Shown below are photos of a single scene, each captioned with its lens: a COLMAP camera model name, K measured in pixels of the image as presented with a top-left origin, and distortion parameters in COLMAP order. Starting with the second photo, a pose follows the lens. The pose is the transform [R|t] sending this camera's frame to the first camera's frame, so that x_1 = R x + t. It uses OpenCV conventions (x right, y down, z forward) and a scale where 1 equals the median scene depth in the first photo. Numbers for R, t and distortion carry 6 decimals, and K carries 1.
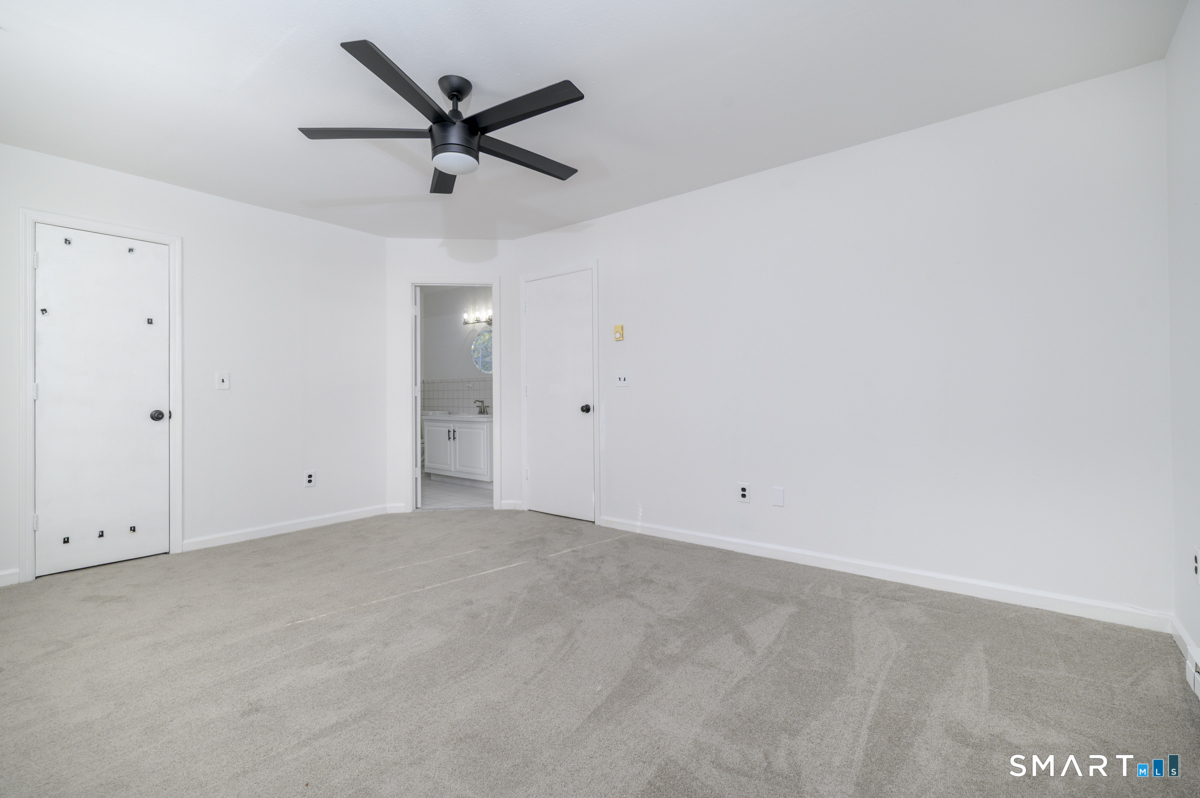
lens RADIAL K [[522.6, 0, 600.0], [0, 522.6, 399.0], [0, 0, 1]] dist [-0.001482, -0.000518]
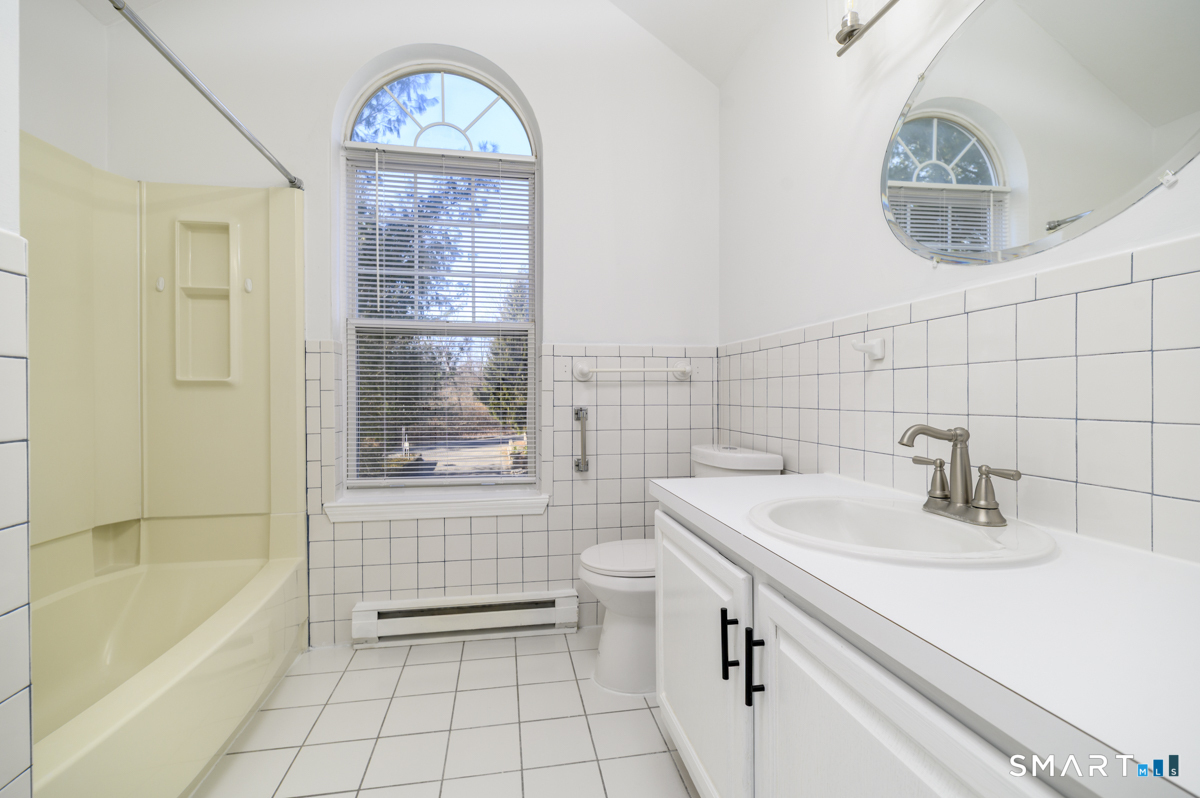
lens RADIAL K [[522.6, 0, 600.0], [0, 522.6, 399.0], [0, 0, 1]] dist [-0.001482, -0.000518]
pose [[0.741136, 0.003811, -0.671344, -0.200627], [-0.001416, 0.999991, 0.004114, -0.006591], [0.671353, -0.002099, 0.741135, 0.817730]]
